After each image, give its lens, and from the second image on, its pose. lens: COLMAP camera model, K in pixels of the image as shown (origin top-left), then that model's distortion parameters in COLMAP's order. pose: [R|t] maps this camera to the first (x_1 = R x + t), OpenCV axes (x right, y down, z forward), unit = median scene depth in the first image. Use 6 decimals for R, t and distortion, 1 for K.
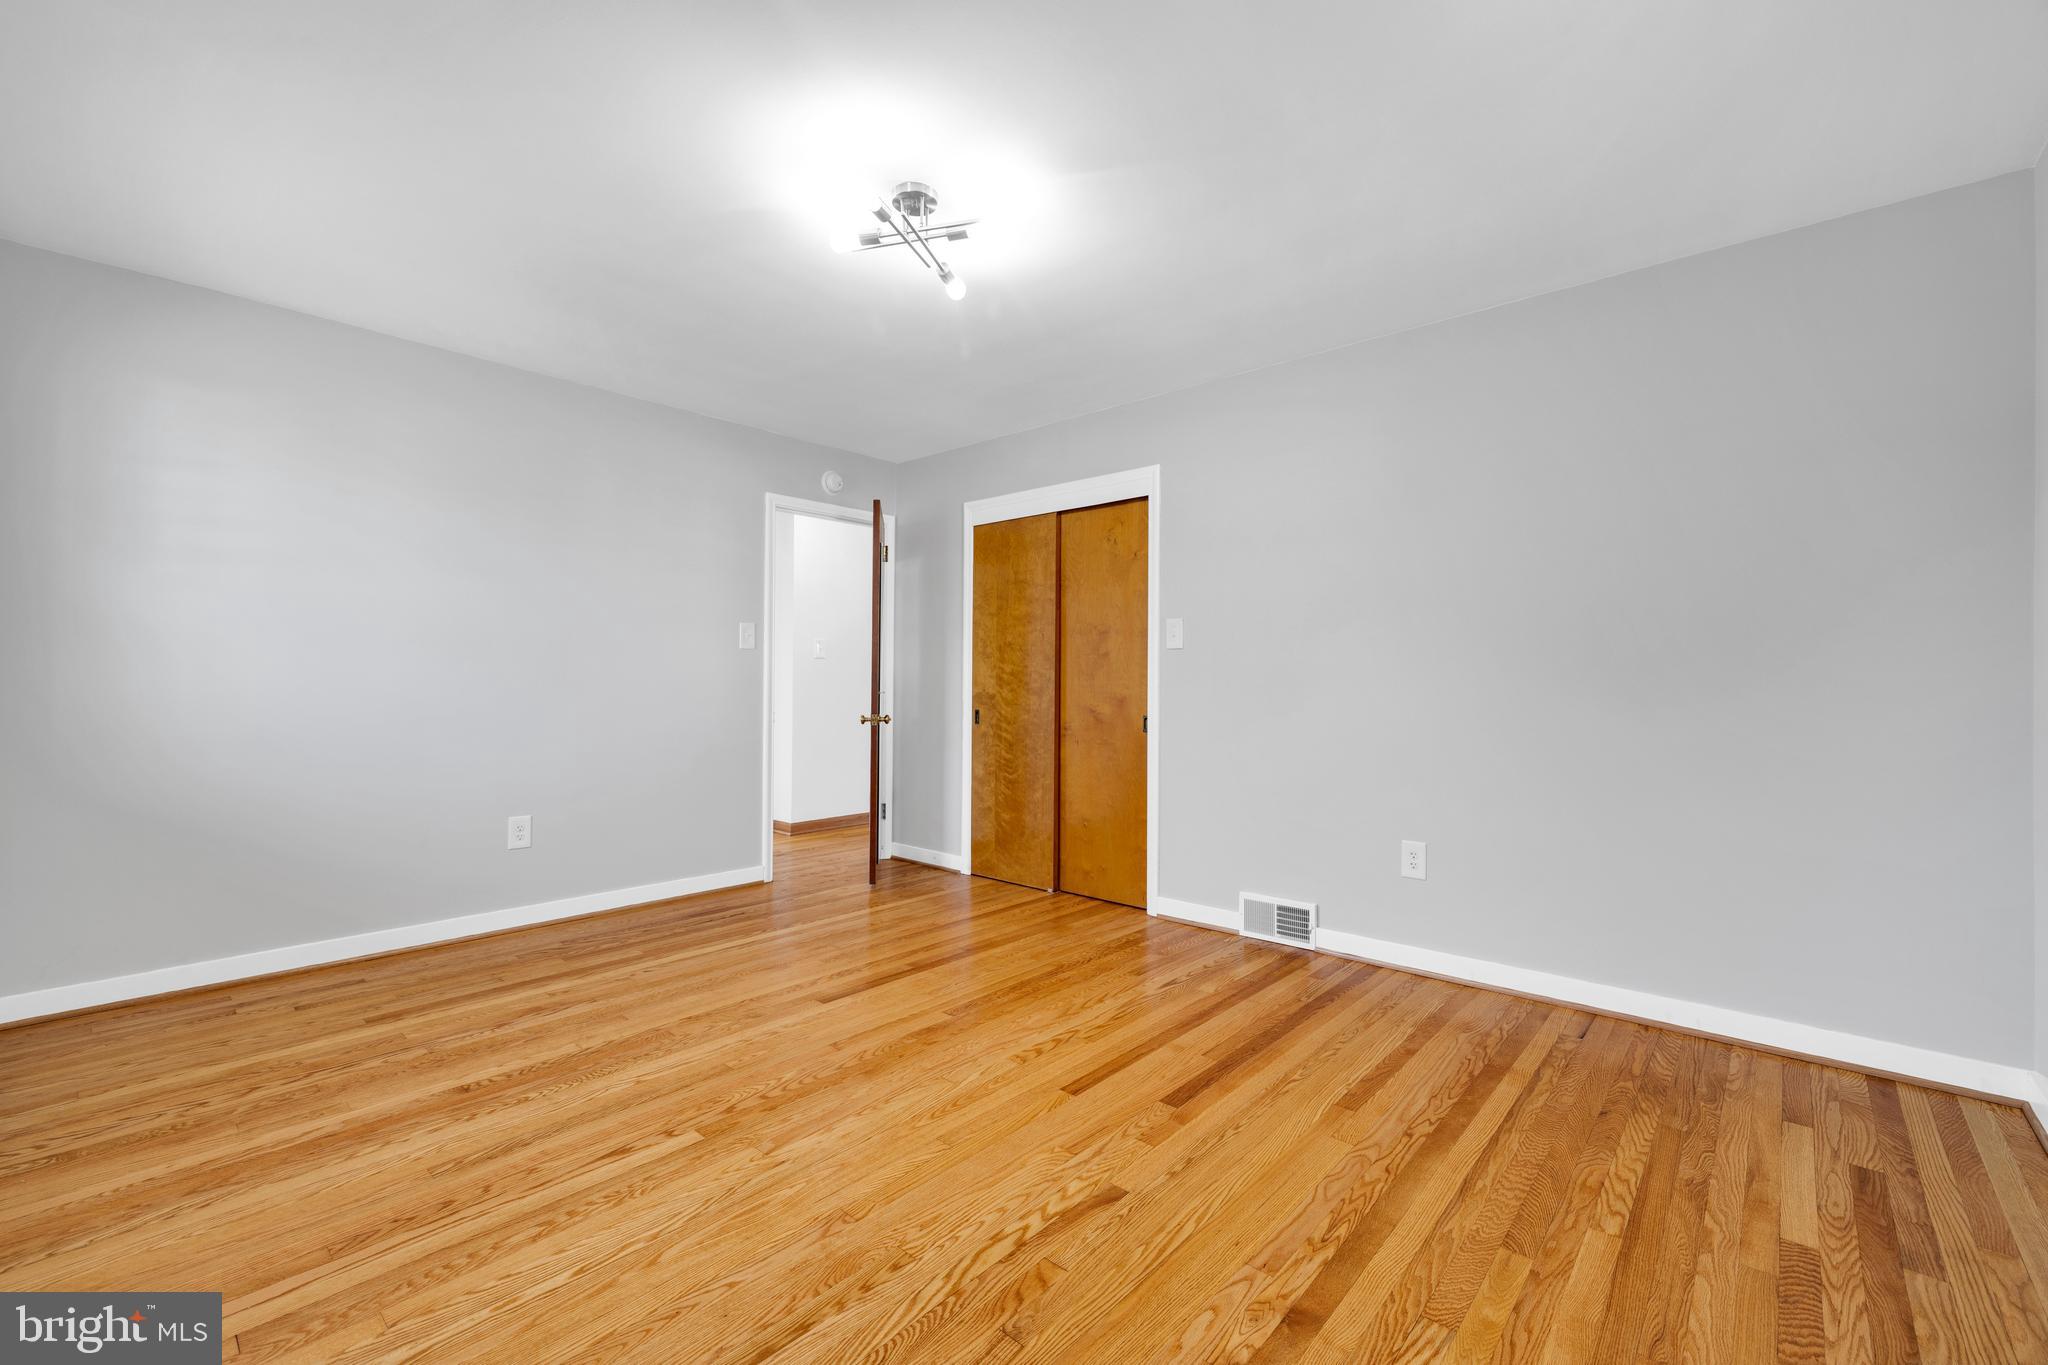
lens RADIAL K [[849.9, 0, 1015.8], [0, 849.9, 684.8], [0, 0, 1]] dist [0.005209, 0.000534]
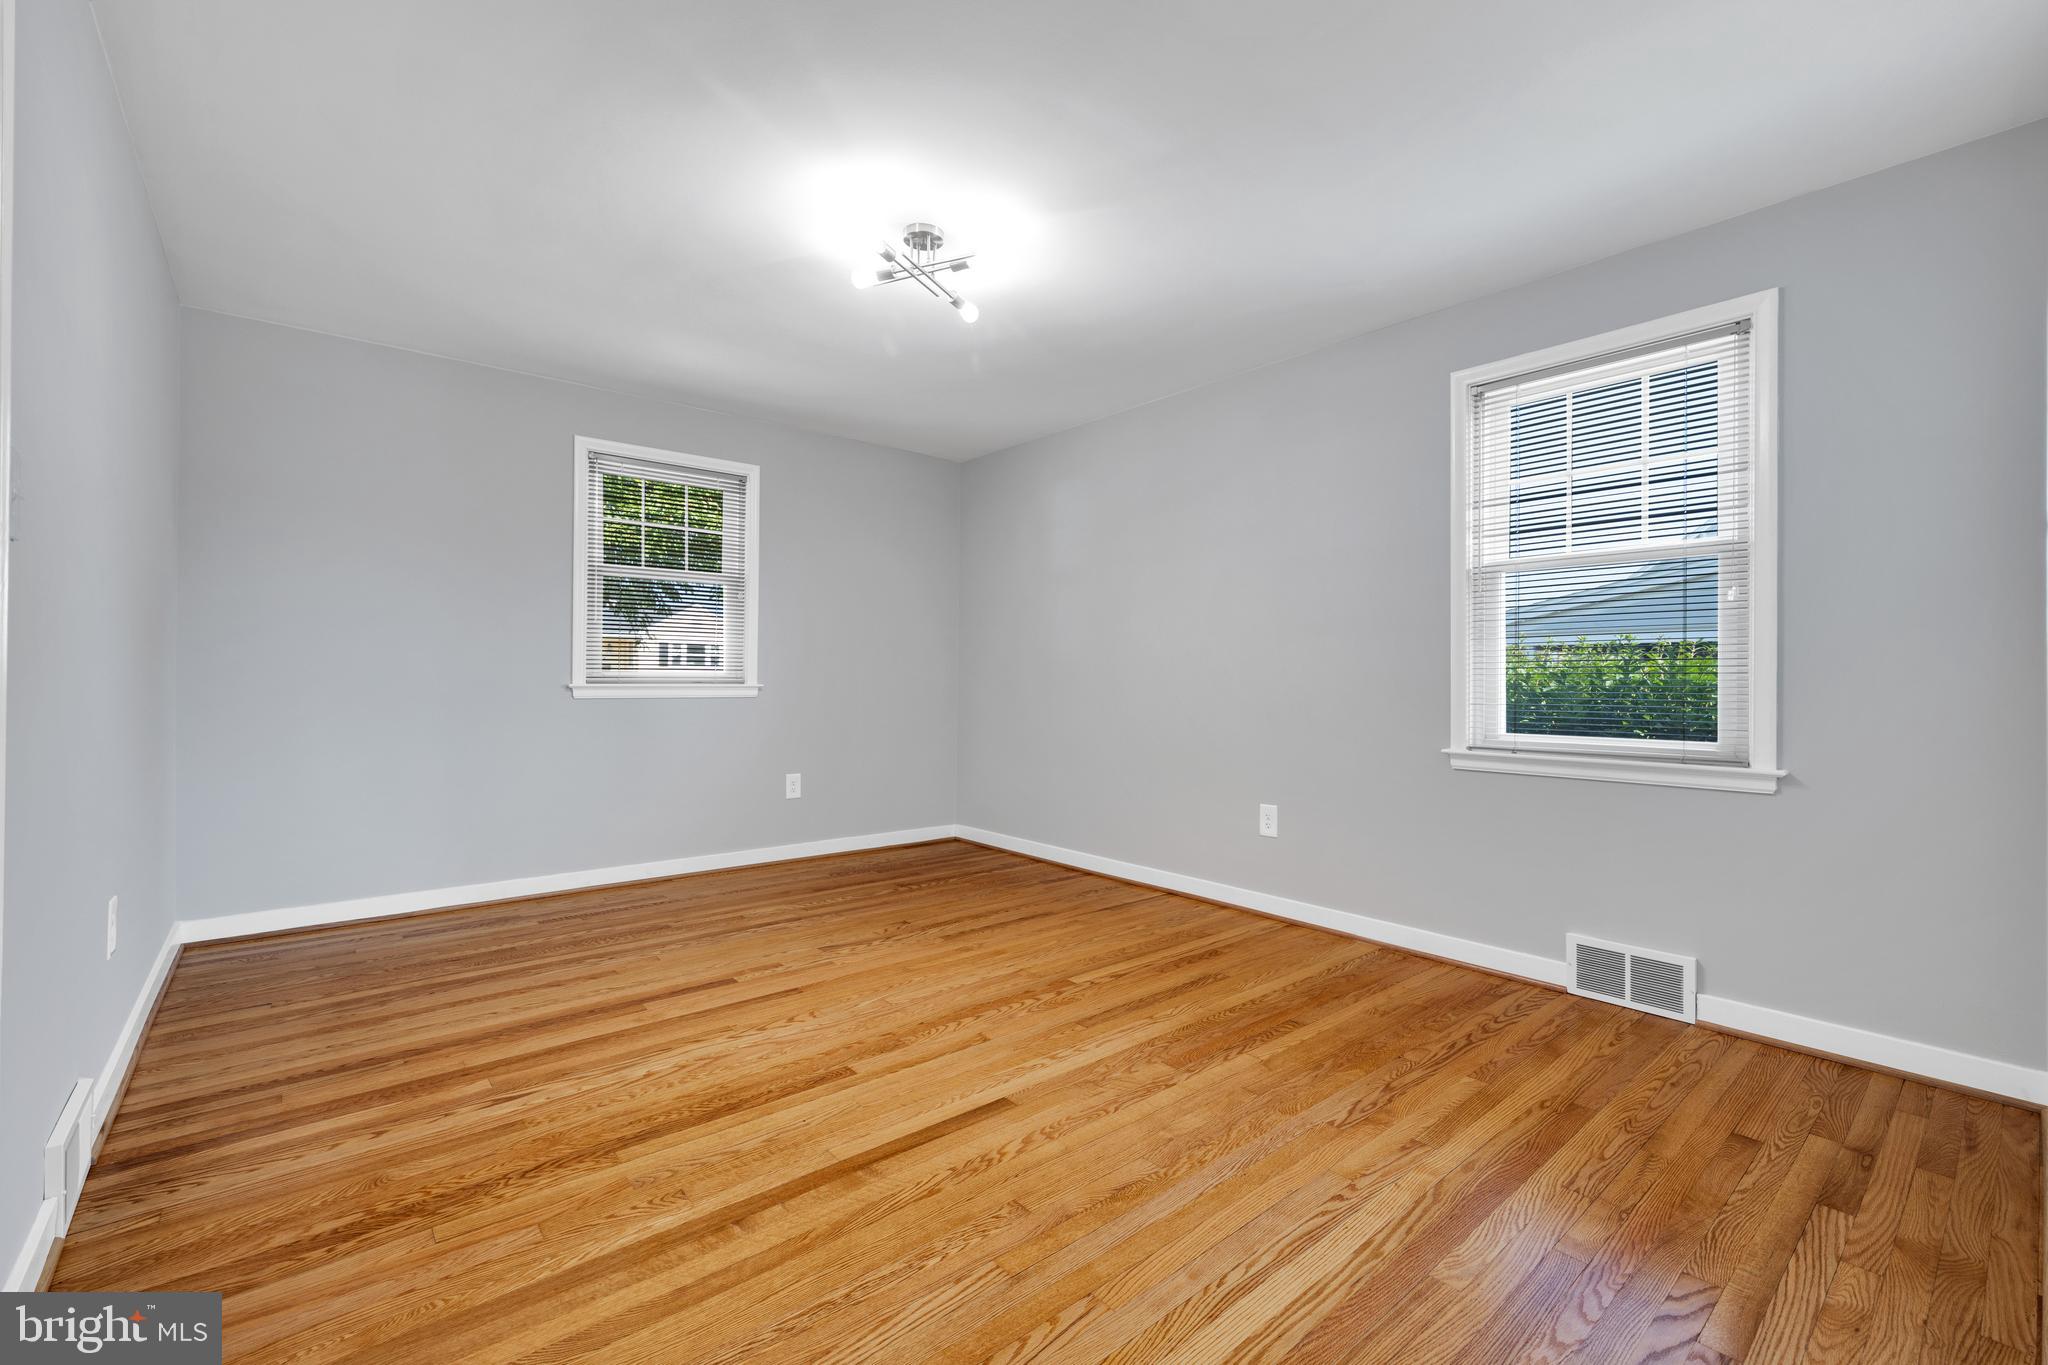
lens RADIAL K [[849.9, 0, 1024.5], [0, 849.9, 682.7], [0, 0, 1]] dist [0.005209, 0.000534]
pose [[-0.992108, -0.012385, 0.124770, -0.364416], [-0.011732, 0.999913, 0.005961, 0.010004], [-0.124833, 0.004450, -0.992168, 1.905741]]
